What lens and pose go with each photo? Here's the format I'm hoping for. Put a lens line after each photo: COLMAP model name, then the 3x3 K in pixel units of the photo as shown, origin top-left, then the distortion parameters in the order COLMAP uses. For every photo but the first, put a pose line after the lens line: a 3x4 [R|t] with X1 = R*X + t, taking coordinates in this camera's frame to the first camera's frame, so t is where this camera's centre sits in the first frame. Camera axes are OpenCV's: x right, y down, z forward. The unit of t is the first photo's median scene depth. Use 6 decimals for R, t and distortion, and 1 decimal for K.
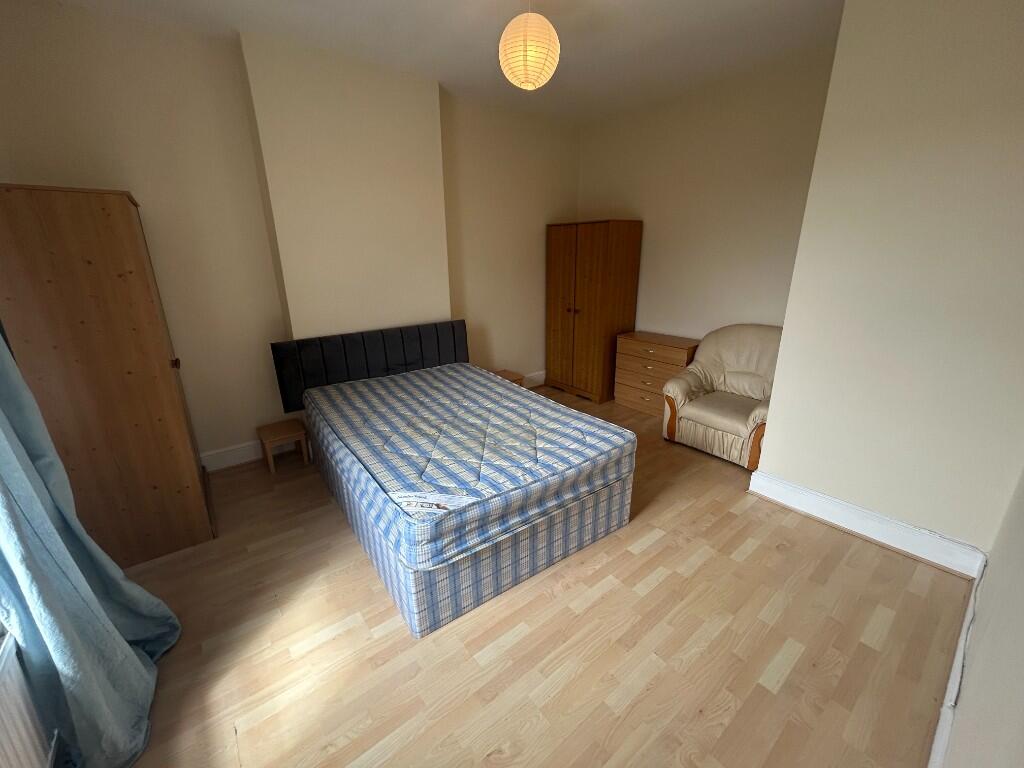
lens RADIAL K [[416.4, 0, 512.0], [0, 416.4, 384.0], [0, 0, 1]] dist [0.000520, 0.000354]
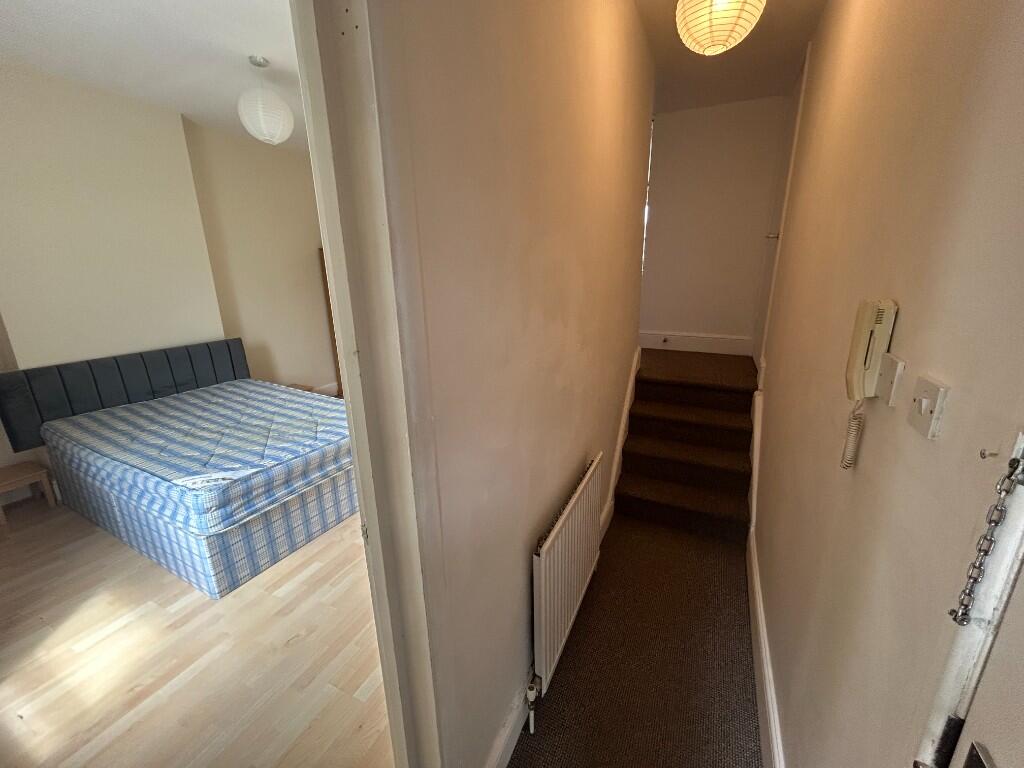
lens RADIAL K [[416.4, 0, 512.0], [0, 416.4, 384.0], [0, 0, 1]] dist [0.000520, 0.000354]
pose [[0.900437, -0.114855, 0.419549, 0.073000], [0.134364, 0.990784, -0.017136, 0.107385], [-0.413715, 0.071802, 0.907571, -0.337708]]
